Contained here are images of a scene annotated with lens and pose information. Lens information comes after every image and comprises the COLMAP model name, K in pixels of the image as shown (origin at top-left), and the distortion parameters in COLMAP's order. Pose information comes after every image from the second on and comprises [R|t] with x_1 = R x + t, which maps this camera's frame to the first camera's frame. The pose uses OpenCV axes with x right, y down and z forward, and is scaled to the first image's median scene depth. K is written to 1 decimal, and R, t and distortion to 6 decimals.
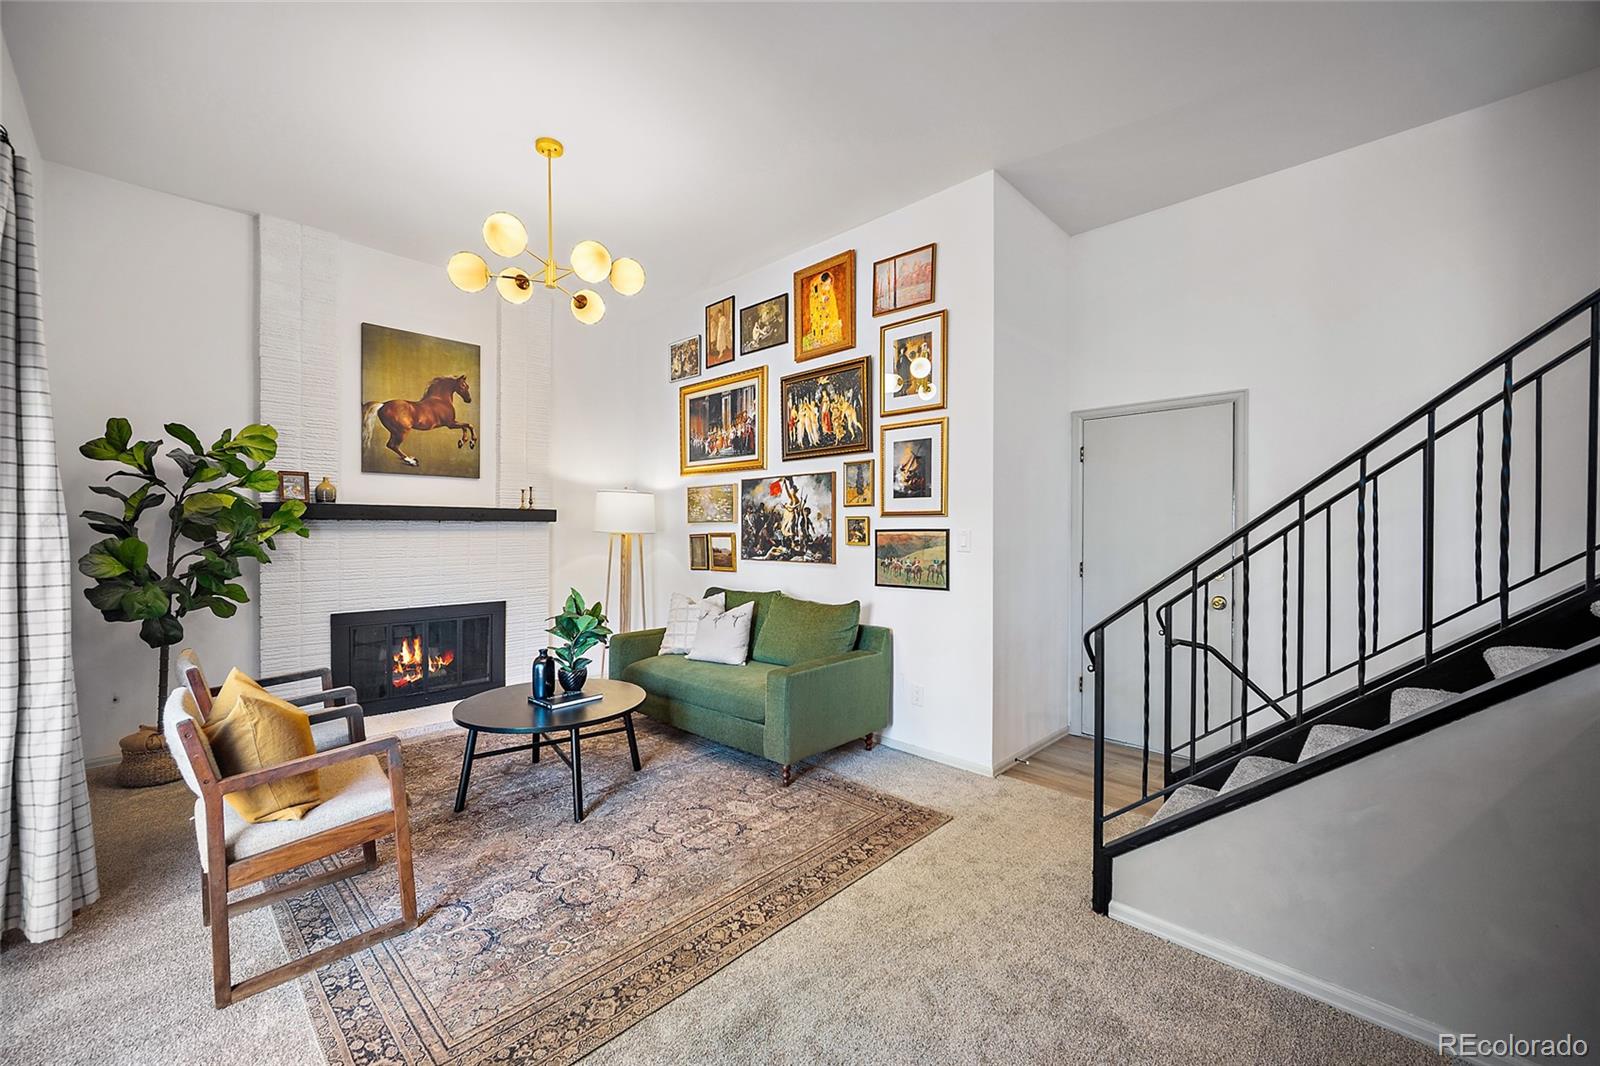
lens RADIAL K [[627.0, 0, 793.7], [0, 627.0, 530.8], [0, 0, 1]] dist [-0.002243, -0.000116]
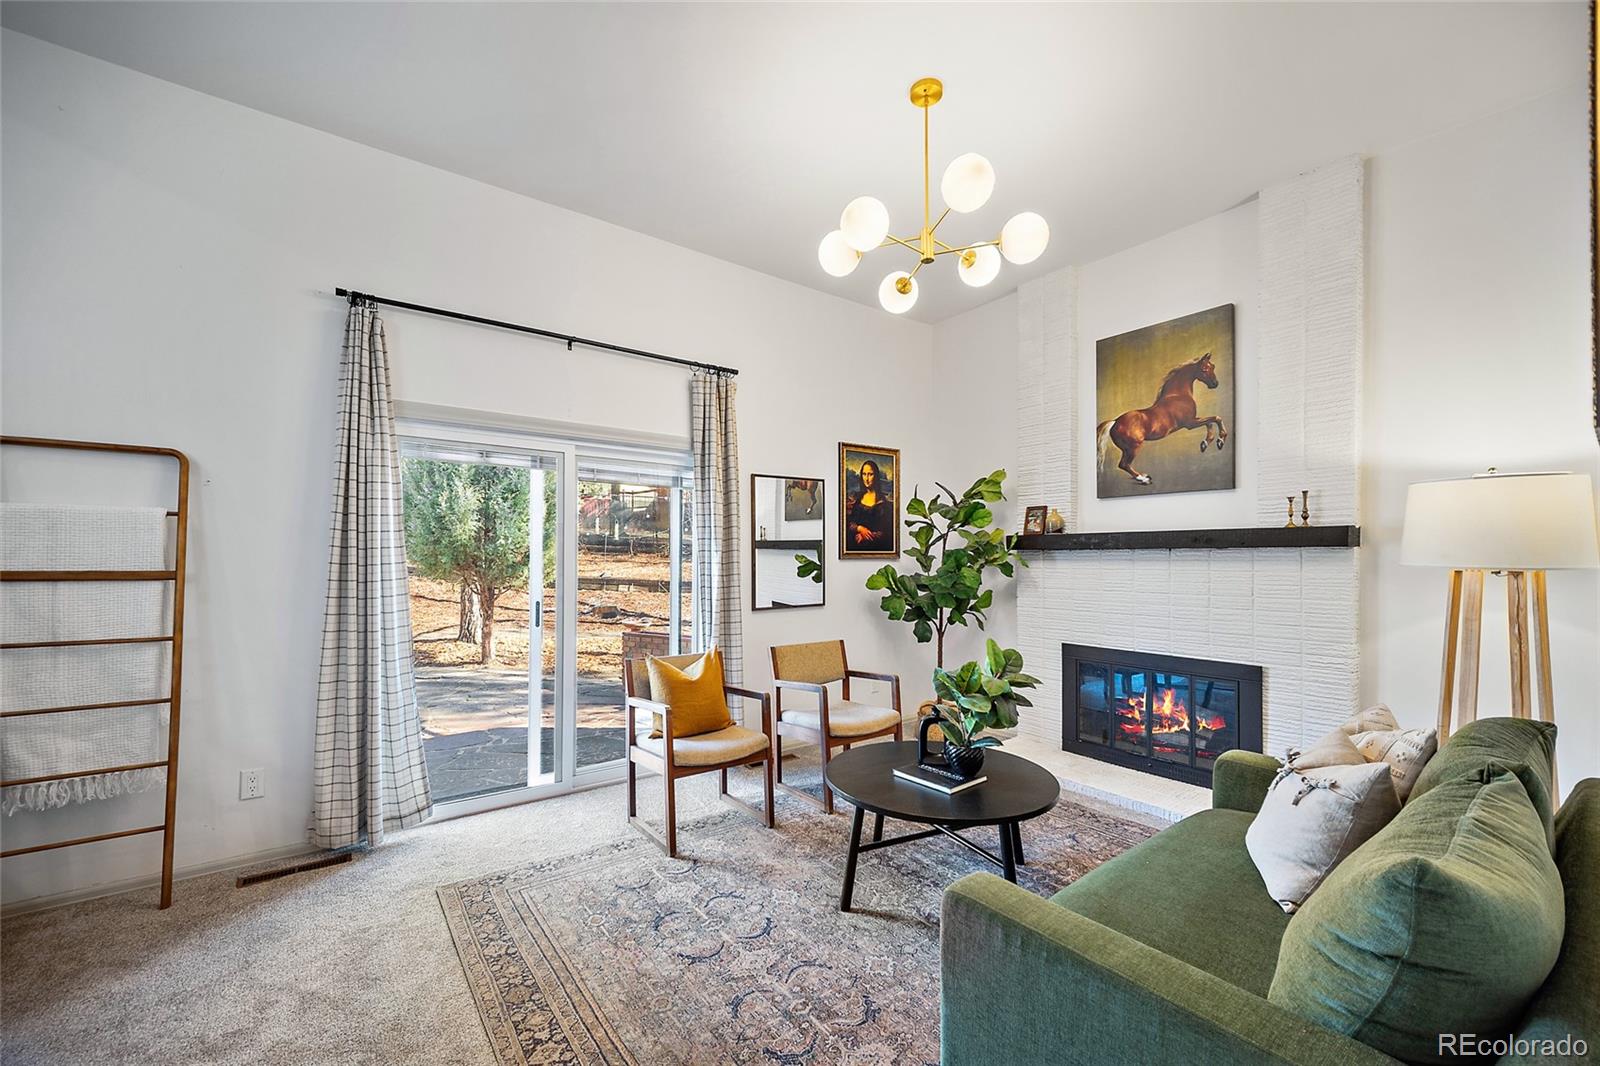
lens RADIAL K [[627.0, 0, 781.9], [0, 627.0, 555.8], [0, 0, 1]] dist [-0.002243, -0.000116]
pose [[-0.162531, -0.006074, -0.986685, 0.313304], [-0.004974, 0.999973, -0.005336, -0.000306], [0.986691, 0.004040, -0.162557, 0.669565]]
